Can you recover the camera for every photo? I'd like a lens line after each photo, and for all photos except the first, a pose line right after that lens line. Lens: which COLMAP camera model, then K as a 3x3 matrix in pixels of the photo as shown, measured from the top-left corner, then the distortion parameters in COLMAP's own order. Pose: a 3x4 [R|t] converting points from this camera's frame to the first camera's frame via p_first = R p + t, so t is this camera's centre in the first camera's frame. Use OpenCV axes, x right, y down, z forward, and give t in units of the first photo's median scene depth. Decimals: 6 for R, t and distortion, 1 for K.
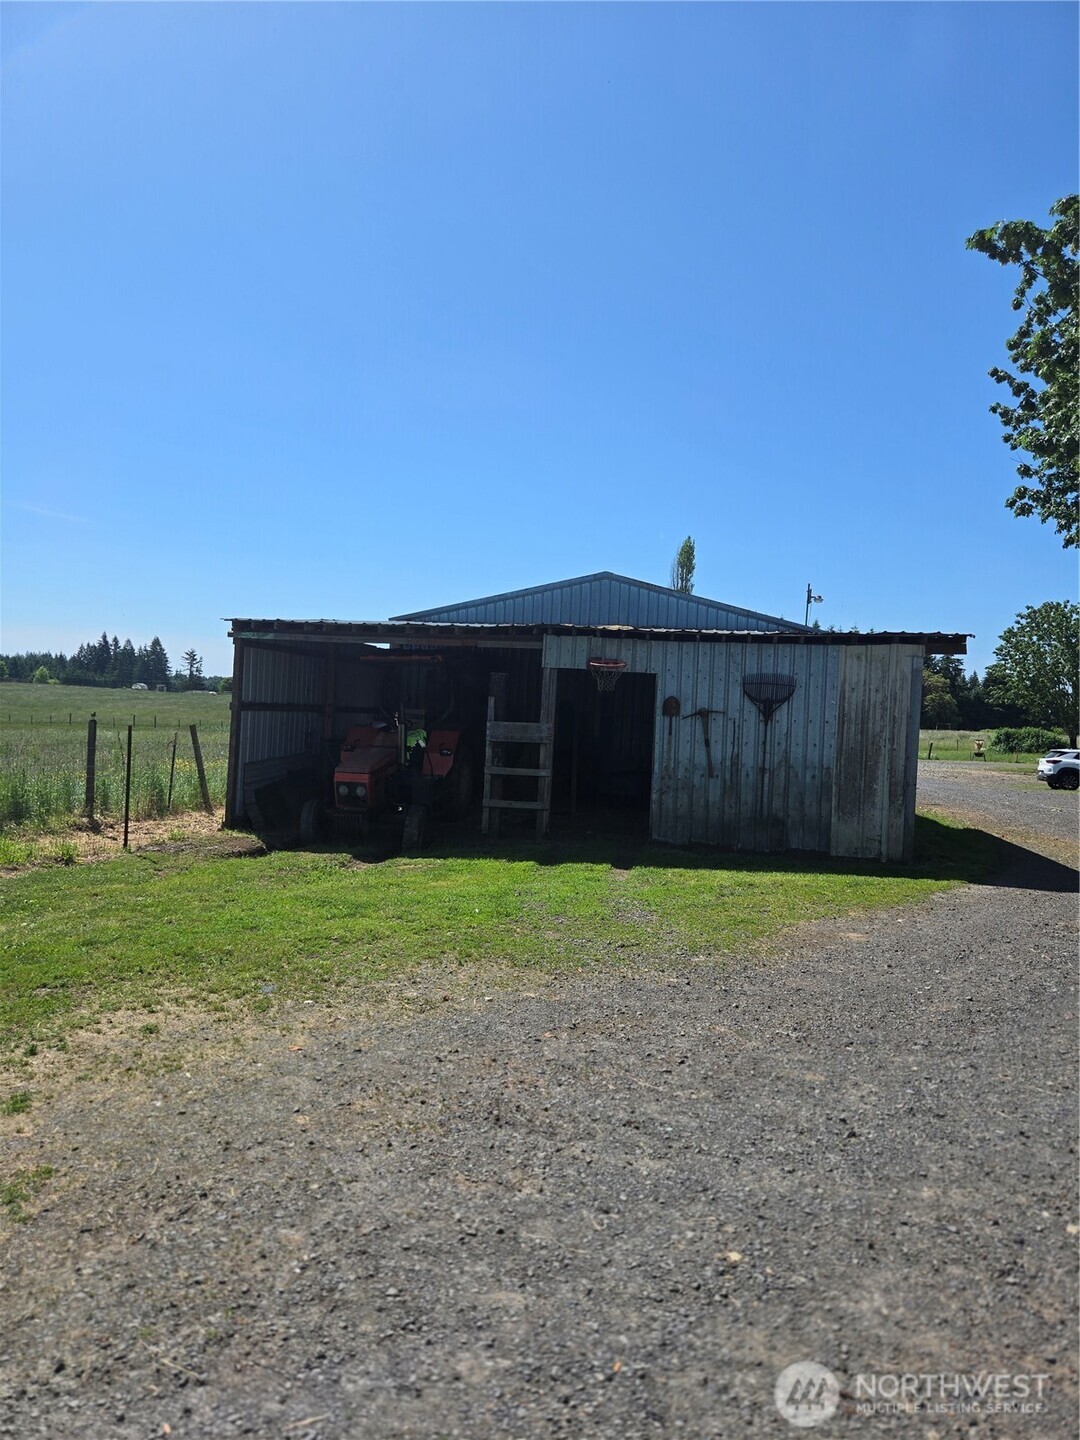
lens RADIAL K [[999.7, 0, 543.3], [0, 999.7, 716.6], [0, 0, 1]] dist [0.086187, -0.079151]
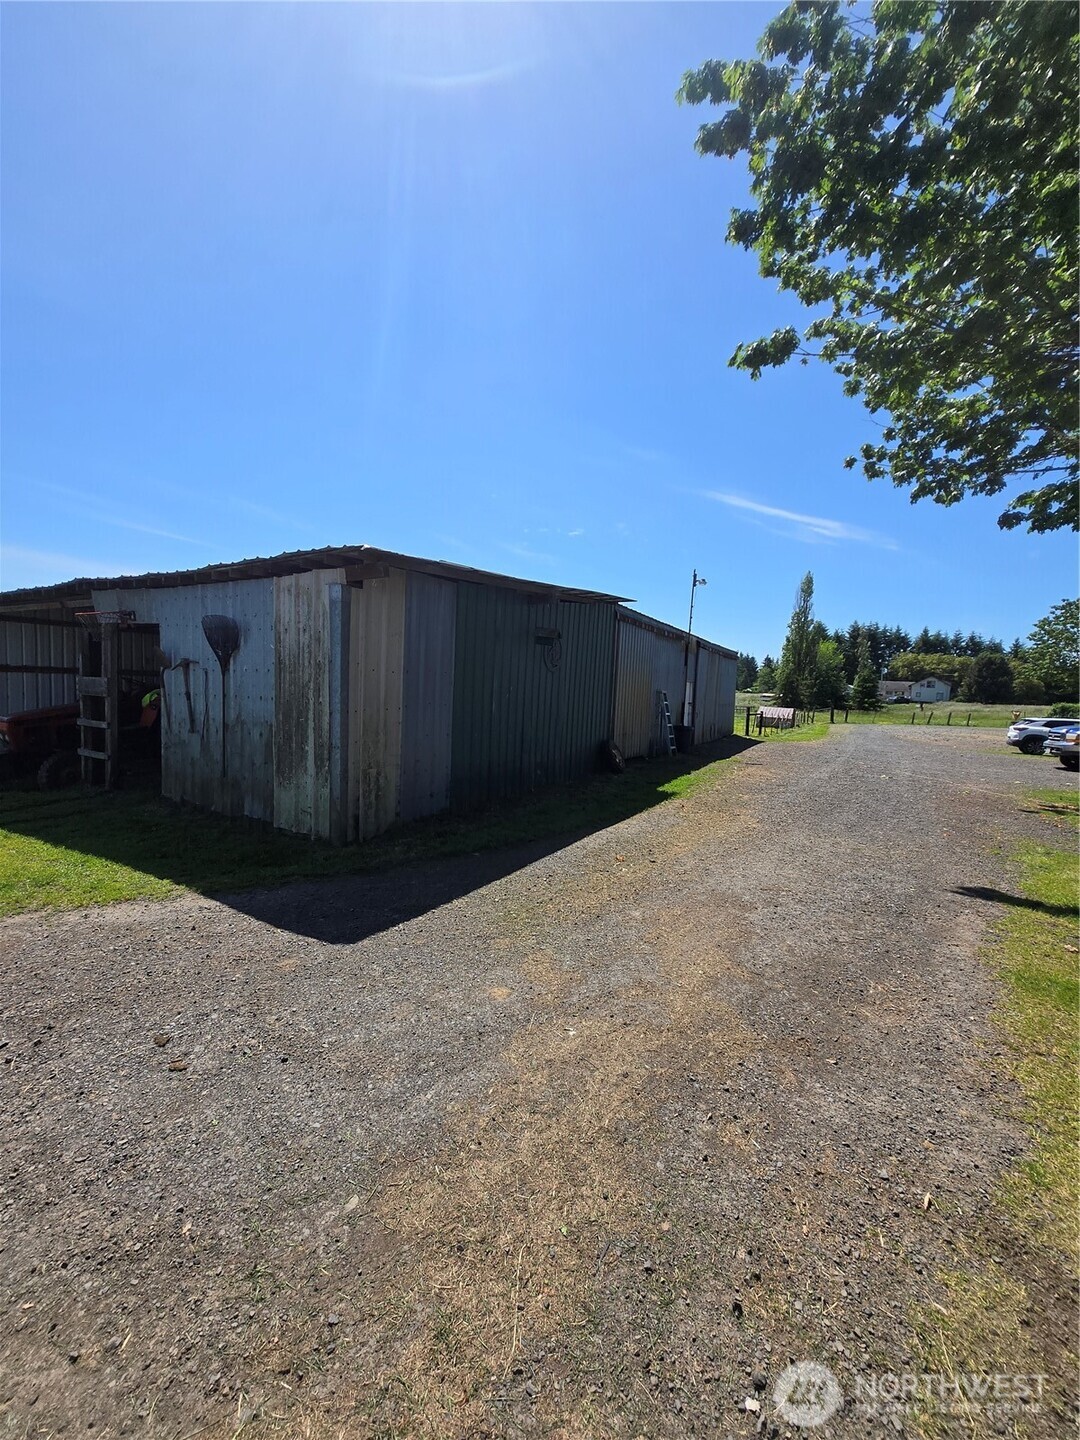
lens RADIAL K [[565.6, 0, 537.1], [0, 565.6, 724.8], [0, 0, 1]] dist [0.000483, -0.000051]
pose [[0.926867, 0.018998, -0.374910, 0.662446], [-0.000797, 0.998816, 0.048641, 0.027269], [0.375390, -0.044785, 0.925784, 0.632991]]
